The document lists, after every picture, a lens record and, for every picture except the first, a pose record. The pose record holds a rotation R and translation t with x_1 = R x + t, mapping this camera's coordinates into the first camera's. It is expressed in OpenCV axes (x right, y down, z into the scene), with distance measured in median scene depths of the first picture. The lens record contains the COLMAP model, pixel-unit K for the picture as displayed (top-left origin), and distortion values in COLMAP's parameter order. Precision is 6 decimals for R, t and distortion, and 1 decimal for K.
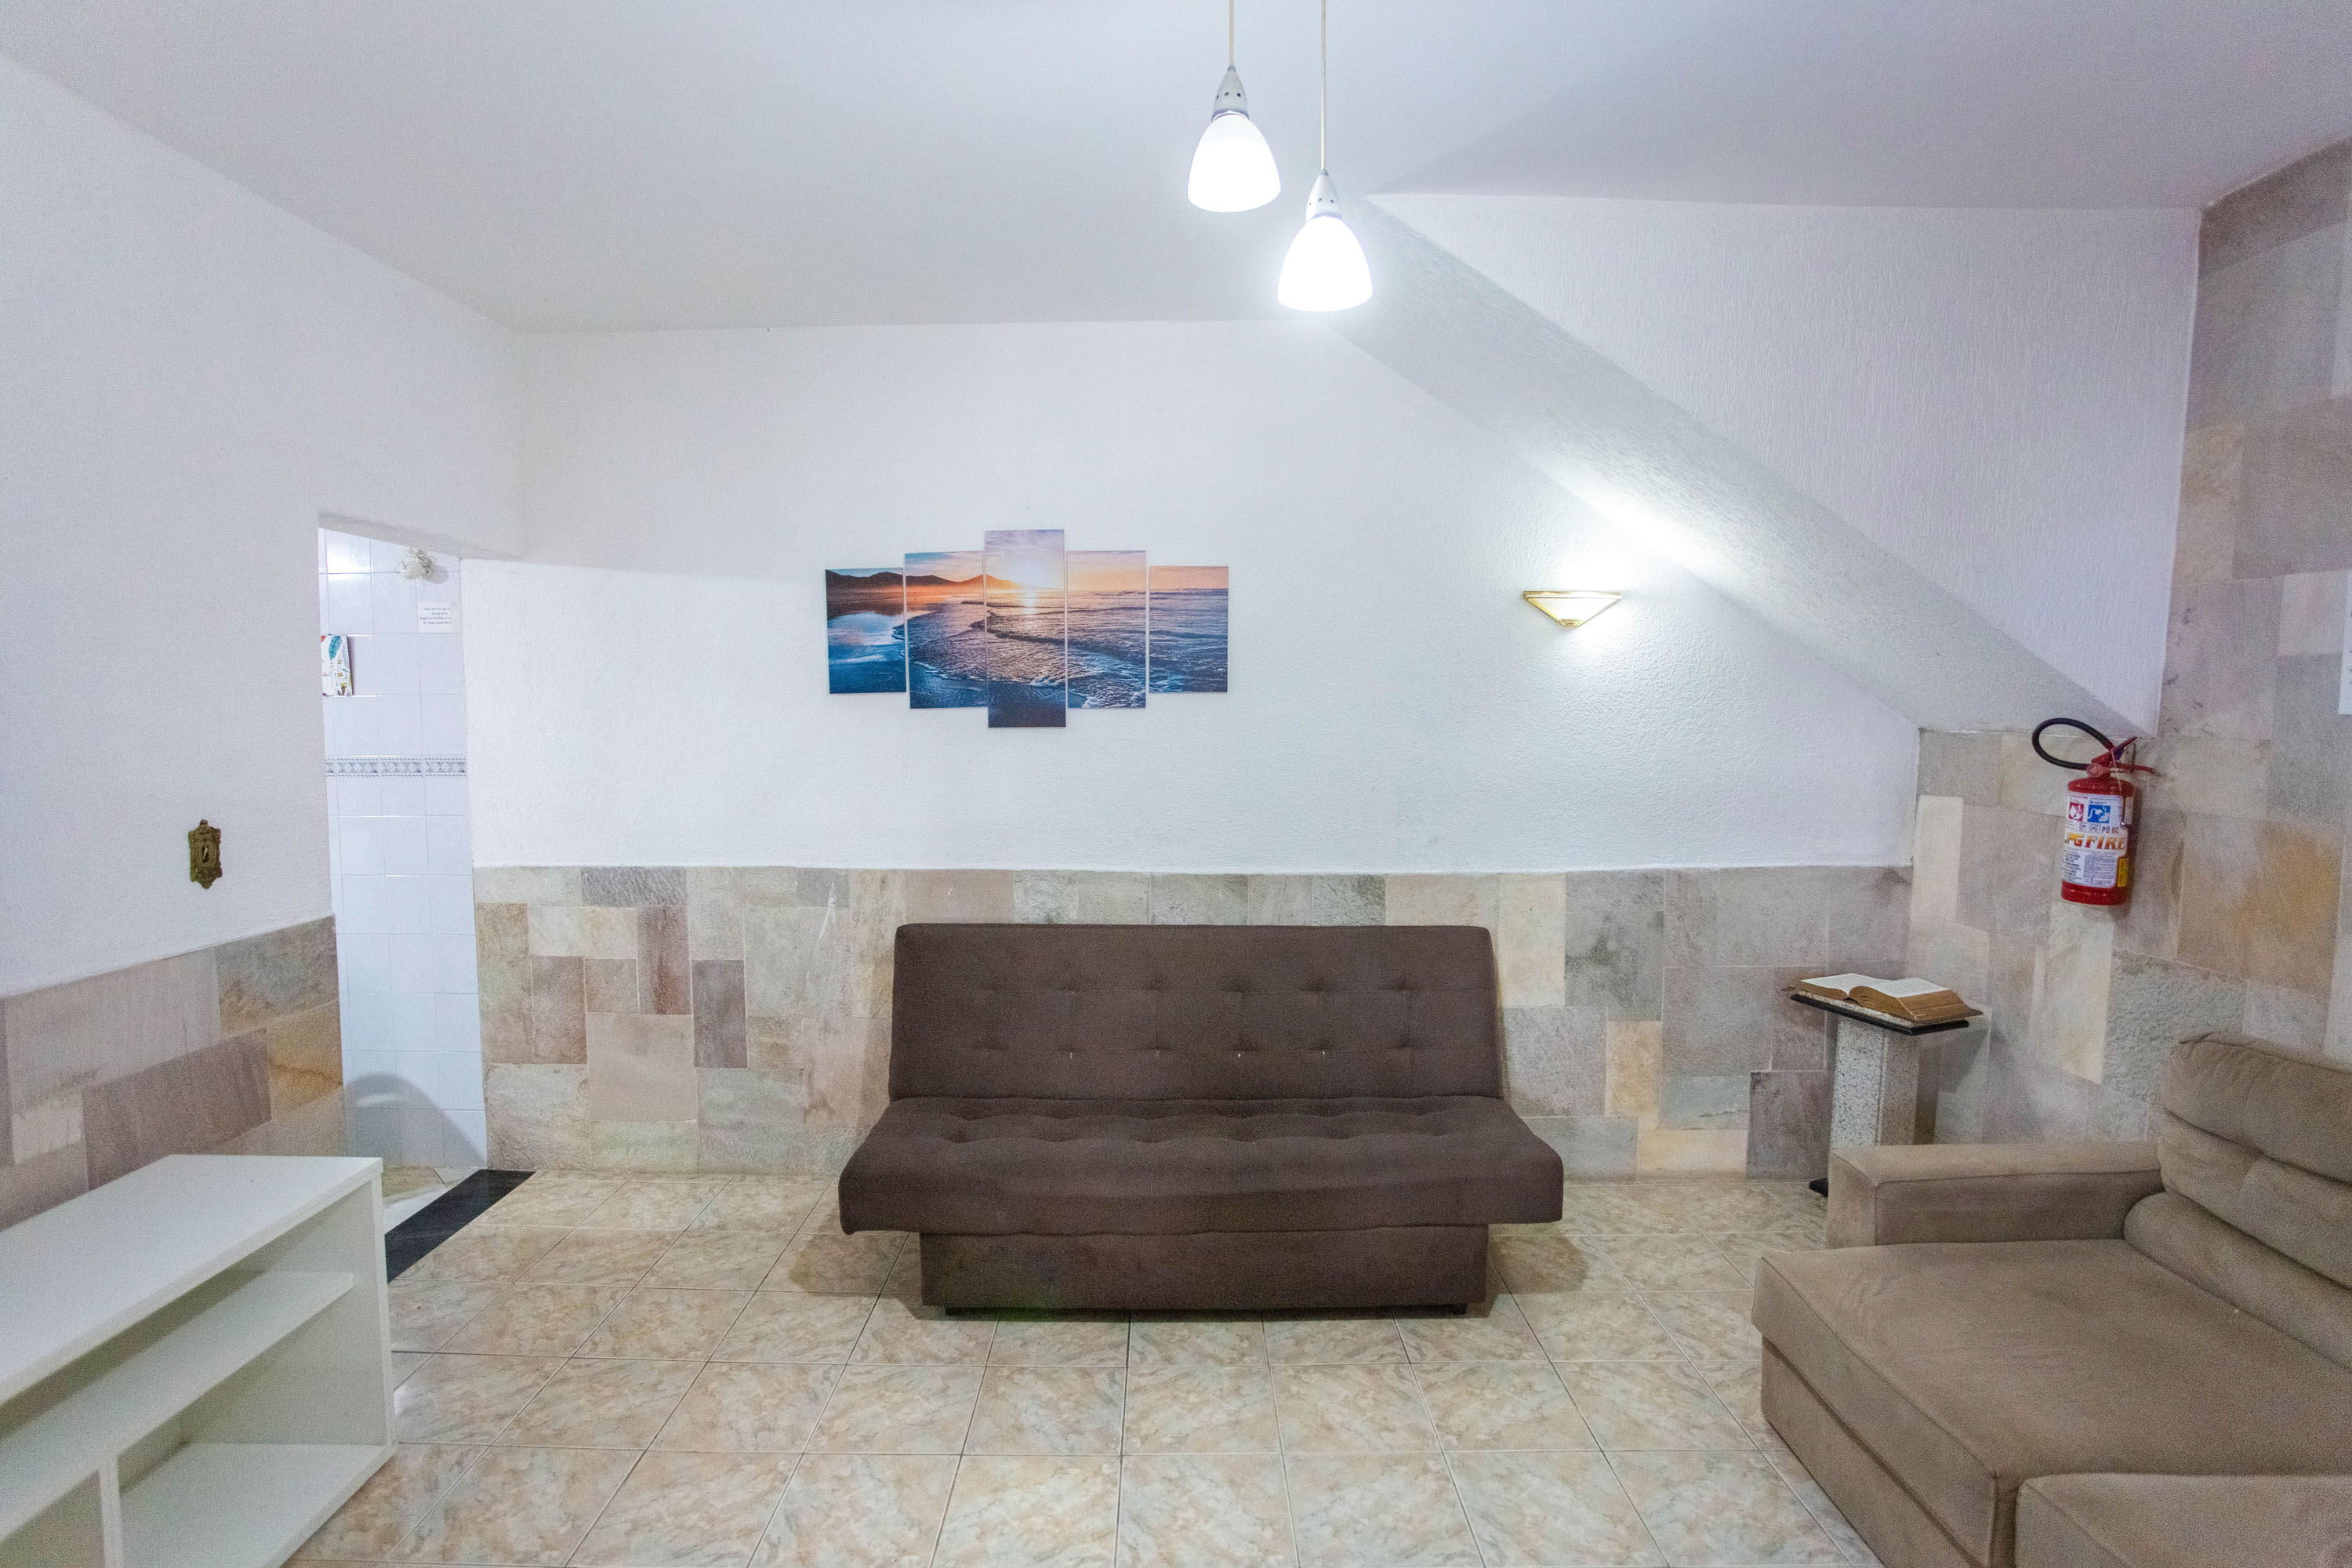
lens RADIAL K [[1142.6, 0, 1152.5], [0, 1142.6, 779.8], [0, 0, 1]] dist [-0.068029, 0.023075]
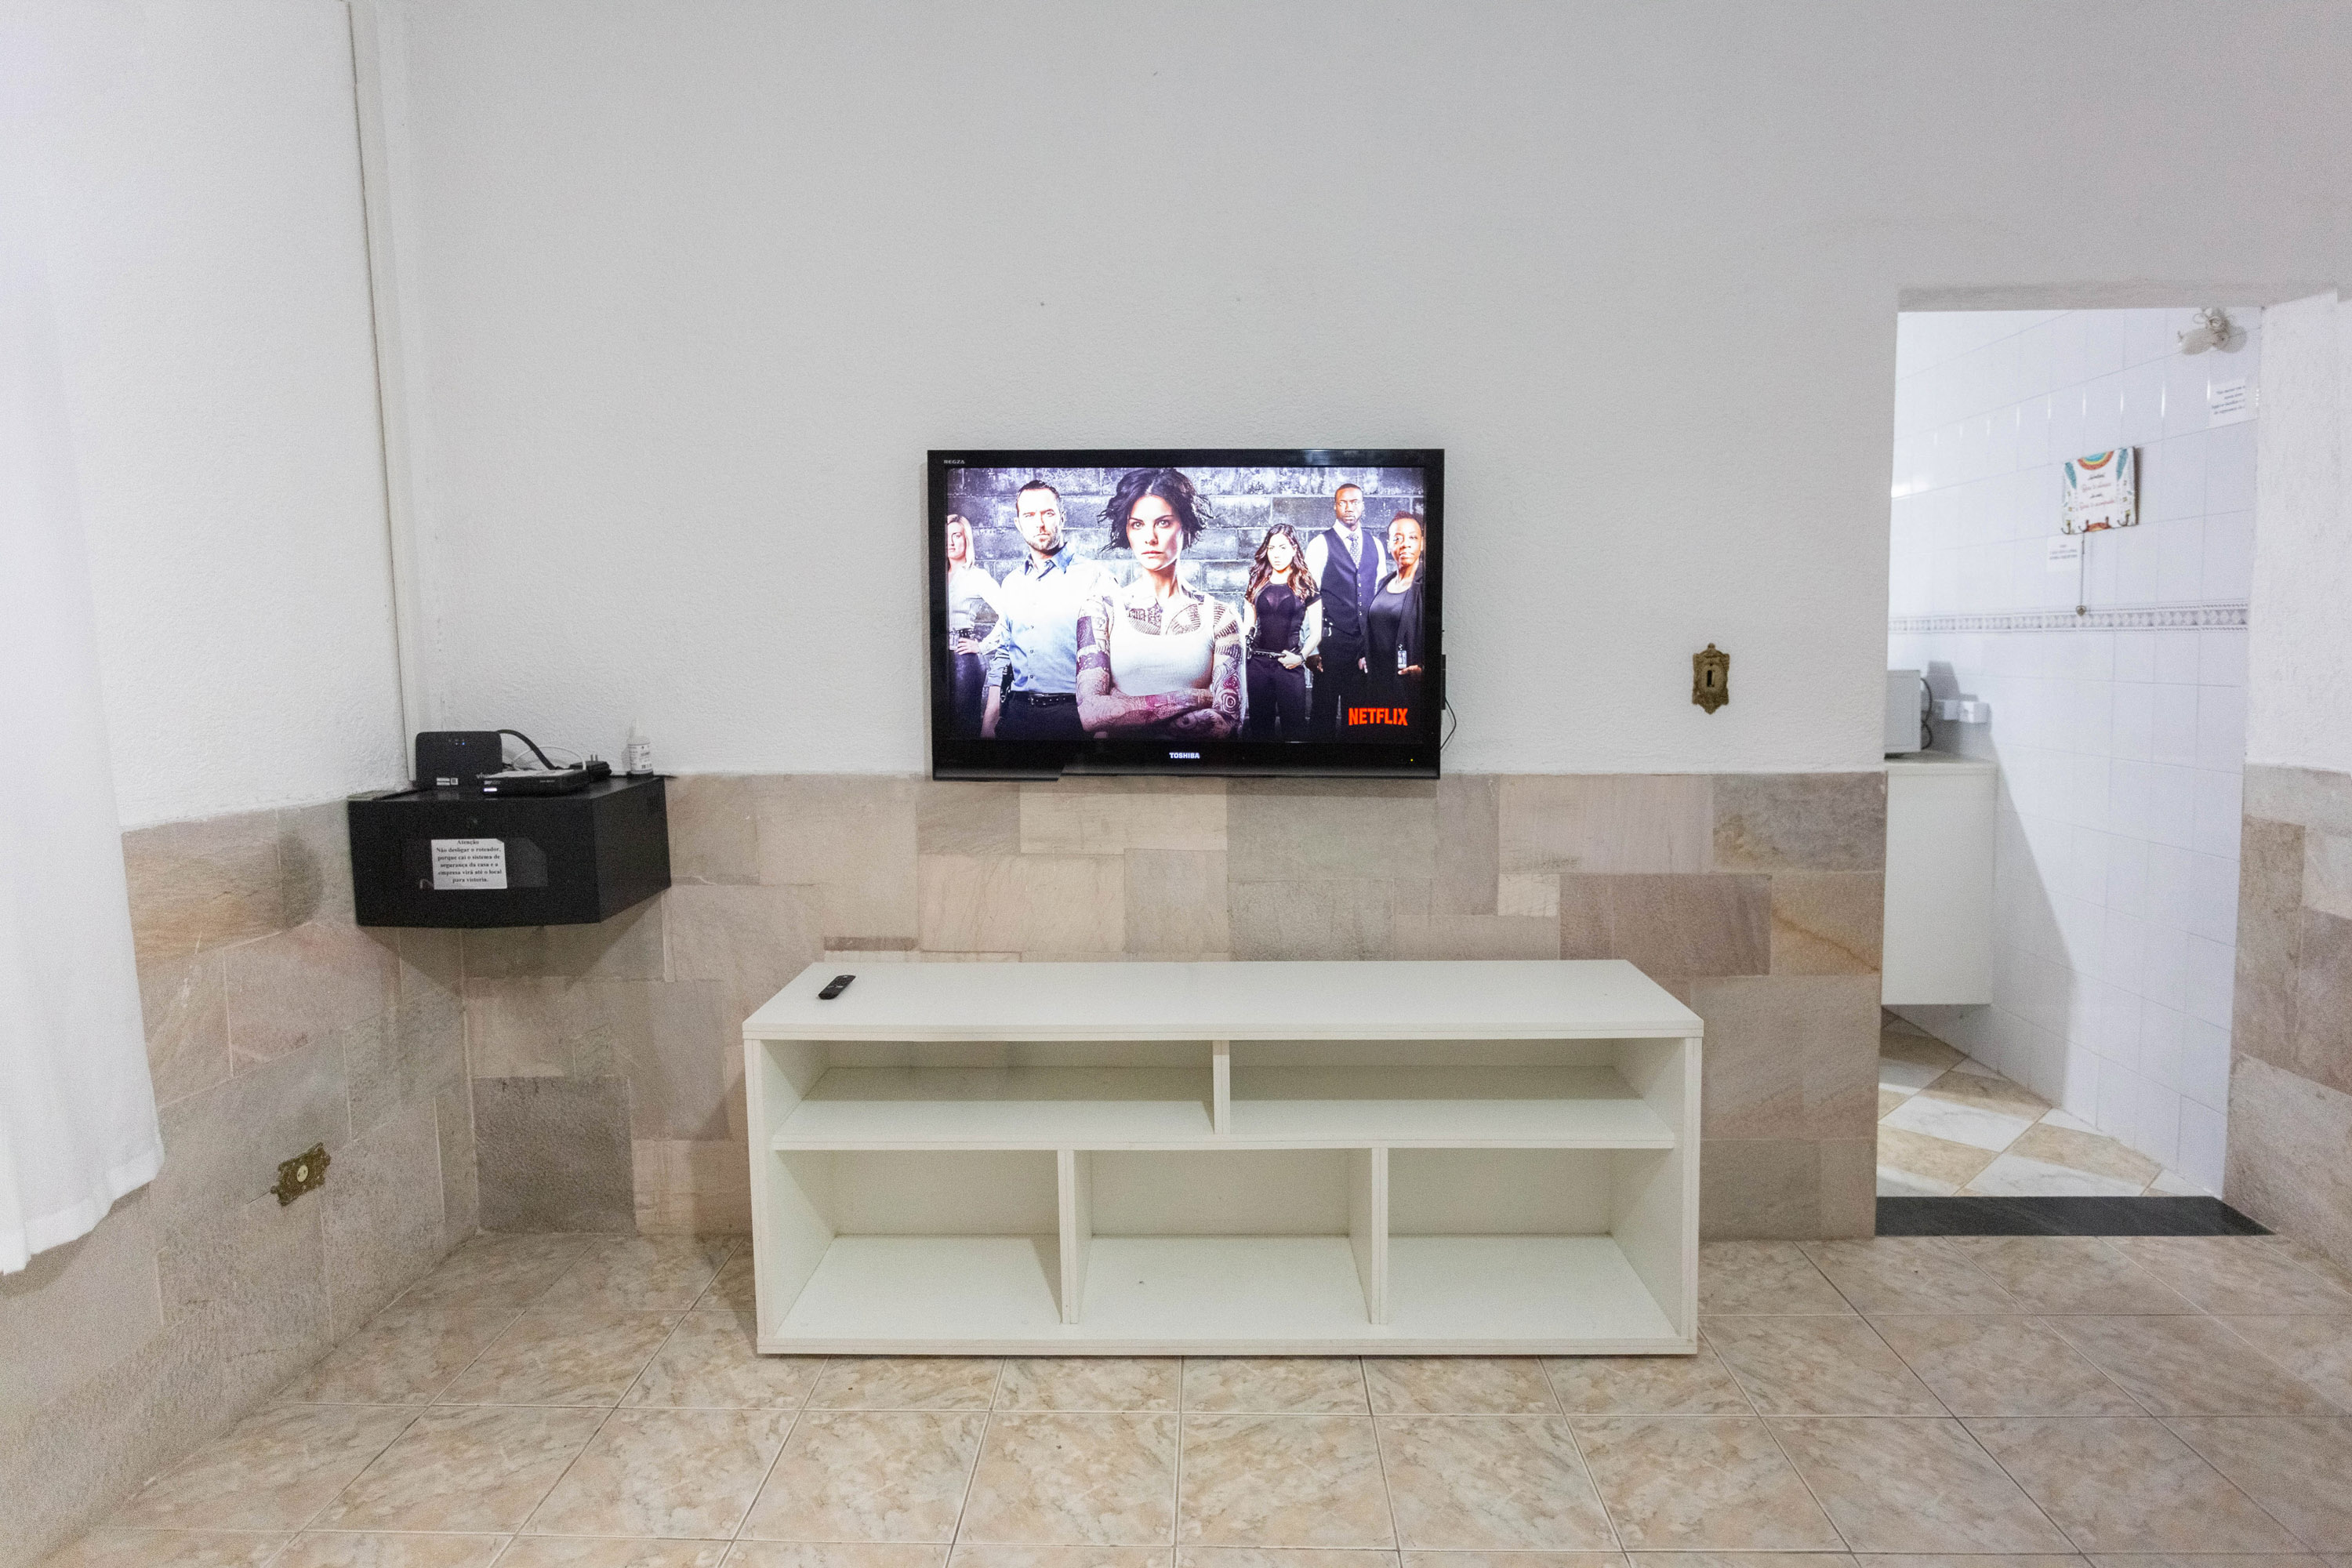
lens RADIAL K [[1305.7, 0, 1179.6], [0, 1305.7, 749.9], [0, 0, 1]] dist [-0.000896, 0.000063]
pose [[-0.013266, 0.087581, -0.996069, 0.221617], [-0.054527, 0.994611, 0.088179, 0.038668], [0.998424, 0.055483, -0.008419, 0.386727]]
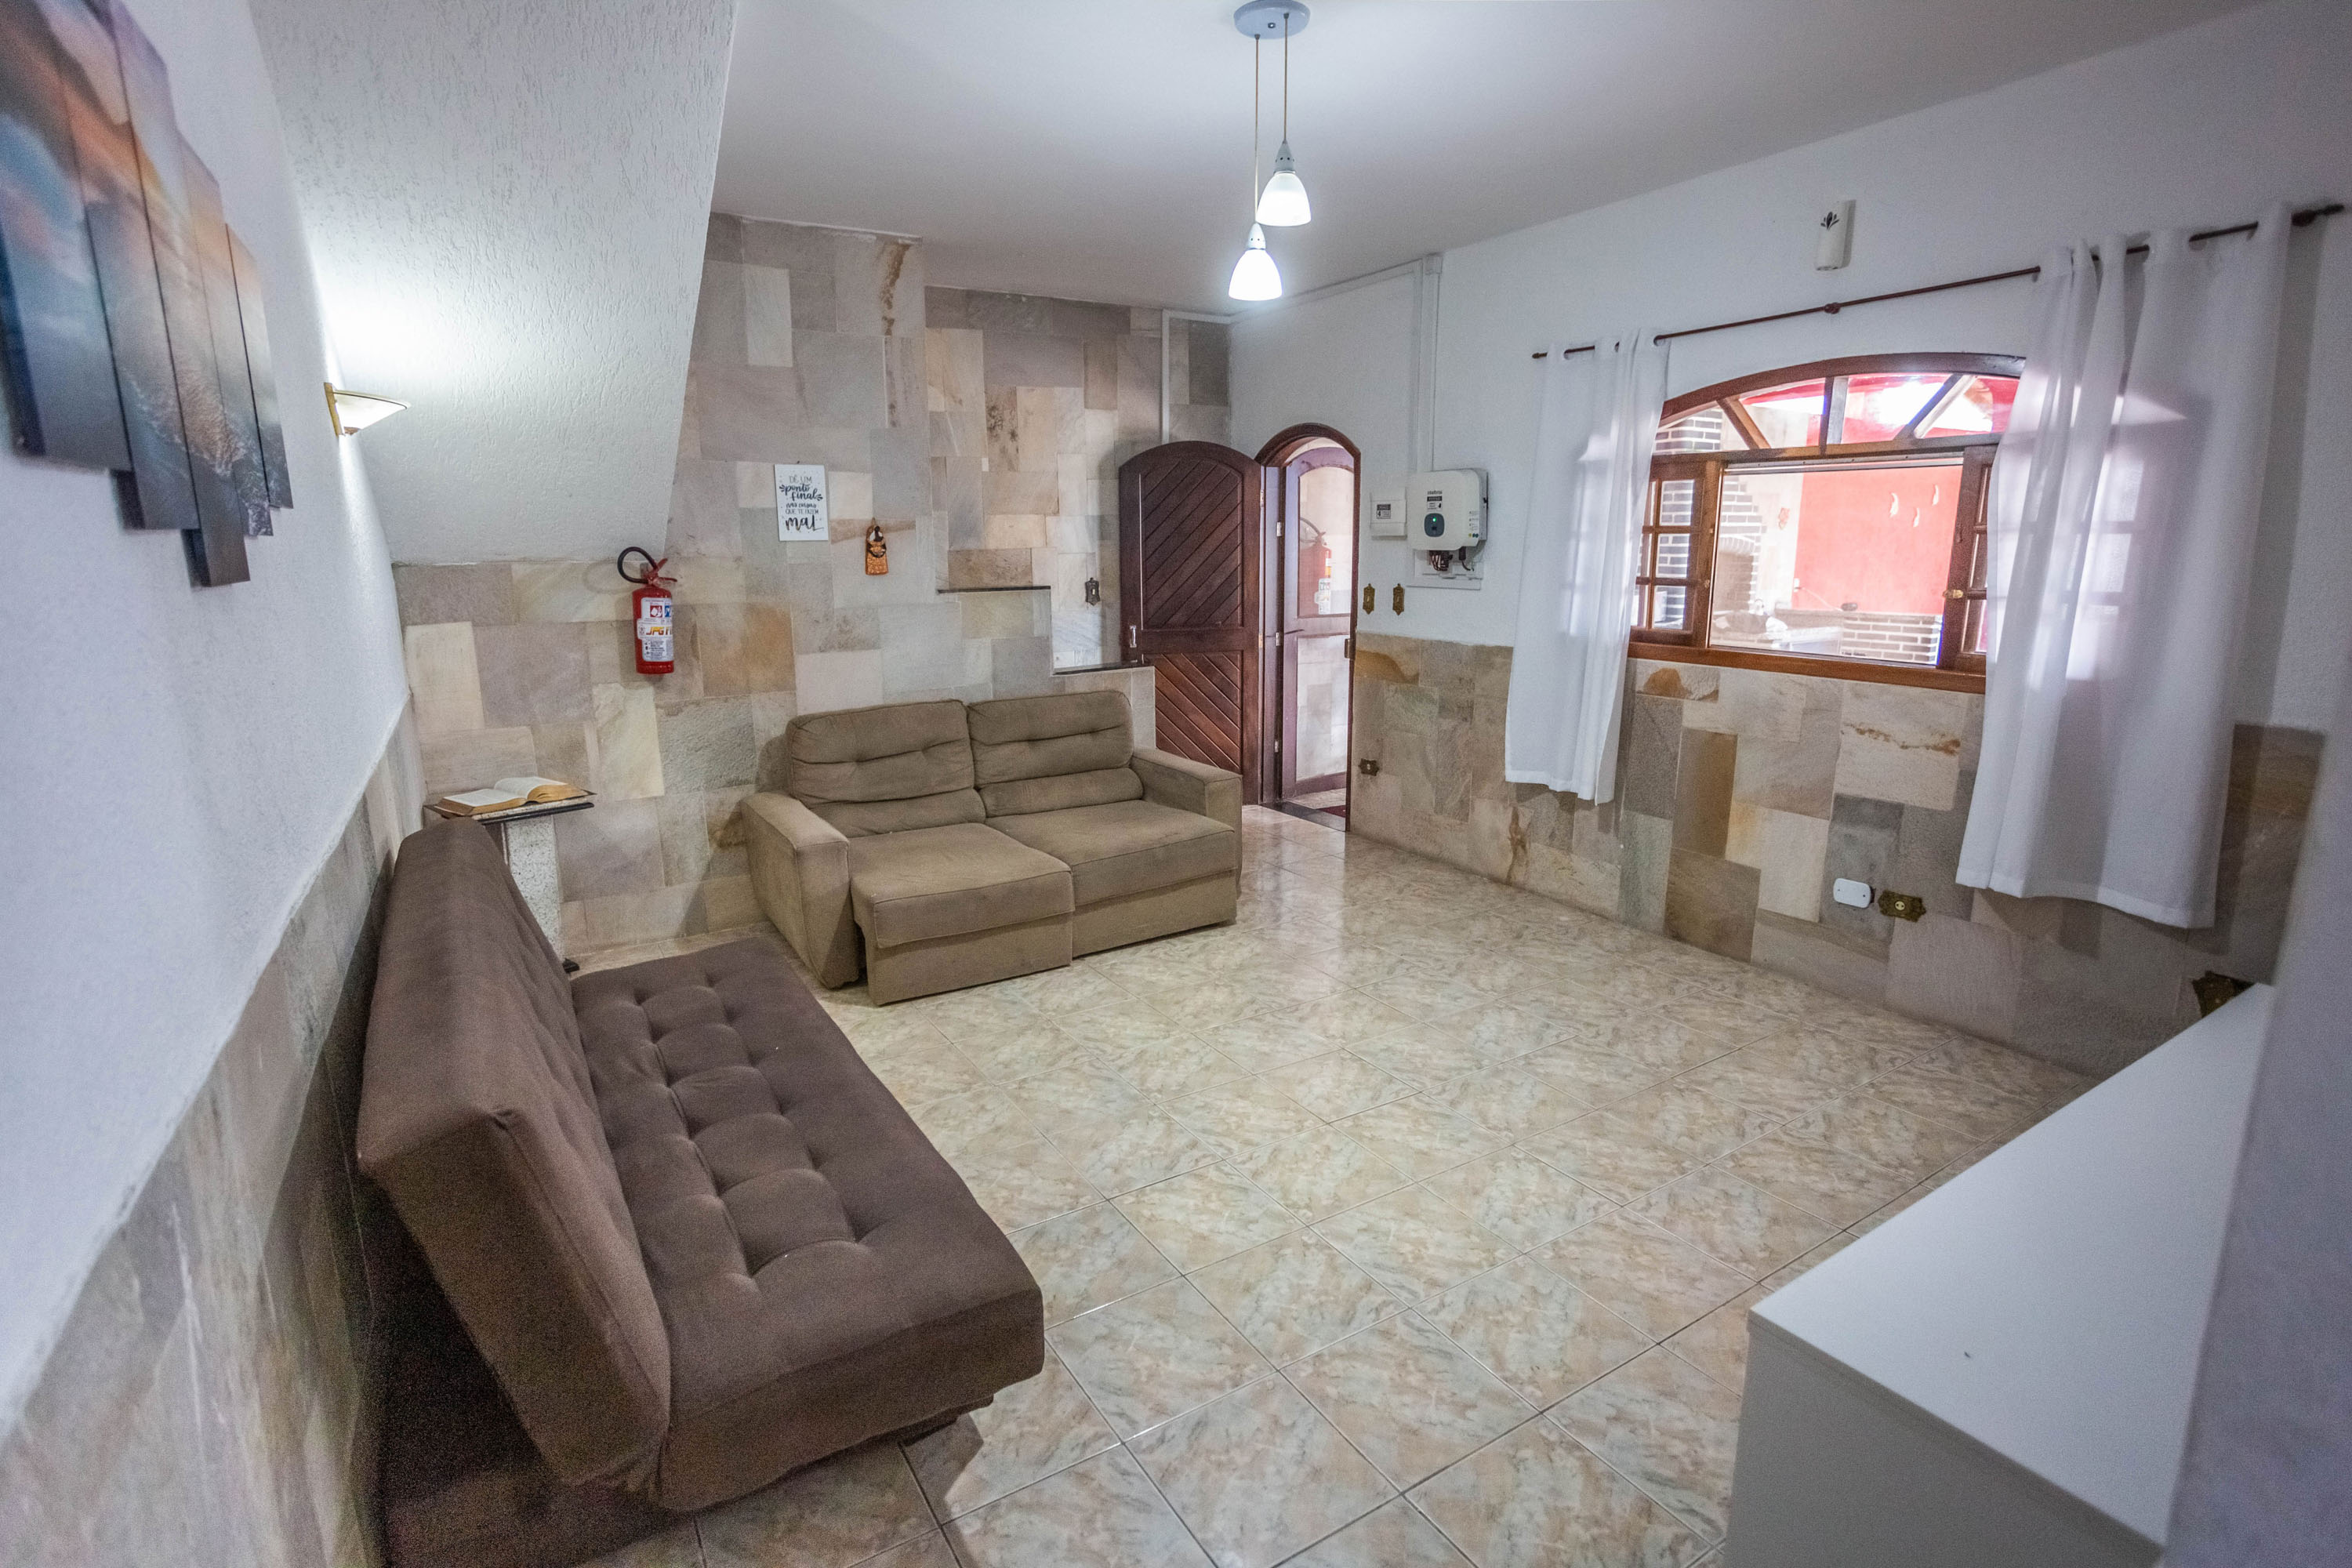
lens RADIAL K [[1142.6, 0, 1152.5], [0, 1142.6, 779.8], [0, 0, 1]] dist [-0.068029, 0.023075]
pose [[-0.517253, -0.169604, 0.838858, -0.603931], [0.065865, 0.969371, 0.236605, -0.049696], [-0.853294, 0.177636, -0.490240, 0.929818]]
